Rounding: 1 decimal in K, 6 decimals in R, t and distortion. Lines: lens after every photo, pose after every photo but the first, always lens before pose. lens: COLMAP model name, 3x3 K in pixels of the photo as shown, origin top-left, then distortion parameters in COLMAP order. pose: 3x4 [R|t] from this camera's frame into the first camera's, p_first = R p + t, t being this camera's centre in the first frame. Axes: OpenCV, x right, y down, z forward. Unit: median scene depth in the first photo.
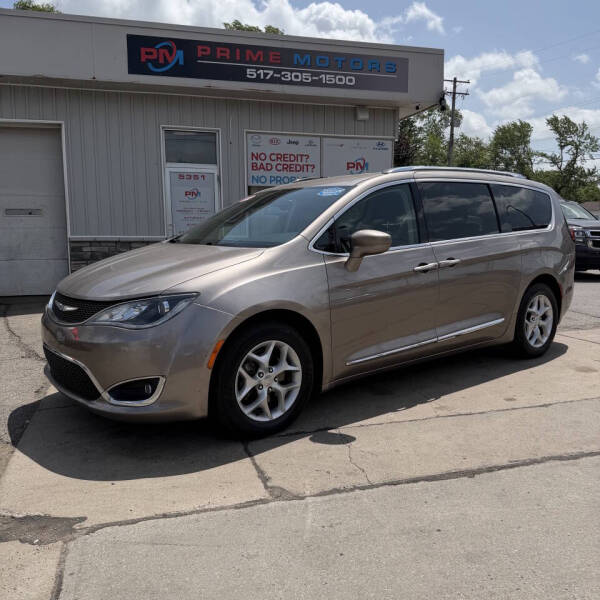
lens RADIAL K [[557.1, 0, 297.3], [0, 557.1, 302.3], [0, 0, 1]] dist [0.124025, -0.234666]
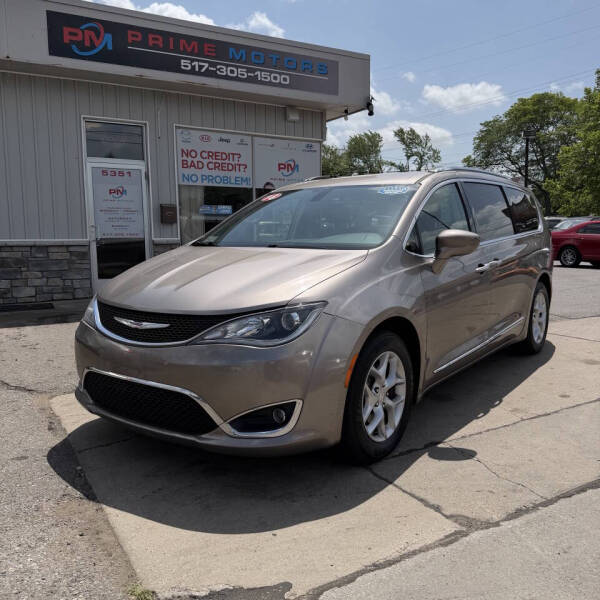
lens RADIAL K [[560.1, 0, 300.0], [0, 560.1, 300.0], [0, 0, 1]] dist [0.106403, -0.199298]
pose [[0.967947, -0.031075, 0.249223, -0.147677], [0.033640, 0.999416, -0.006036, -0.005268], [-0.248890, 0.014226, 0.968427, 0.054082]]
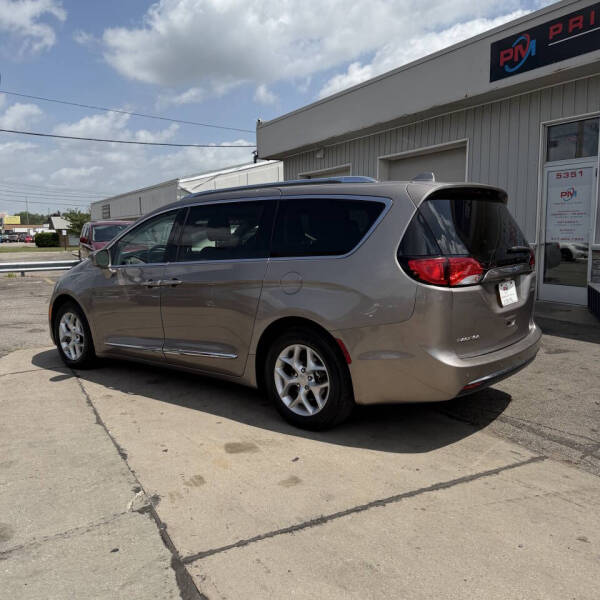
lens RADIAL K [[559.4, 0, 298.5], [0, 559.4, 298.2], [0, 0, 1]] dist [0.059508, -0.080081]
pose [[0.205335, 0.118683, -0.971469, 0.634792], [-0.114037, 0.988760, 0.096692, -0.079956], [0.972025, 0.090929, 0.216561, 0.469786]]
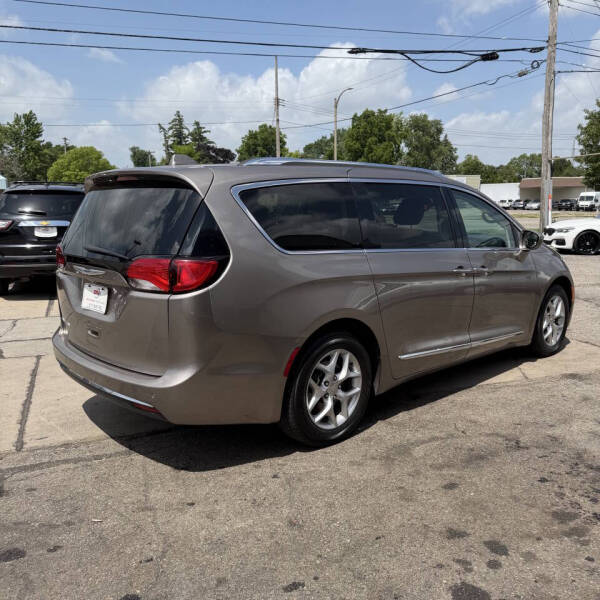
lens RADIAL K [[560.1, 0, 300.0], [0, 560.1, 300.0], [0, 0, 1]] dist [0.106403, -0.199298]
pose [[-0.996076, 0.022097, -0.085704, 0.167487], [-0.004713, 0.953715, 0.300674, -0.168790], [0.088381, 0.299898, -0.949868, 1.059808]]
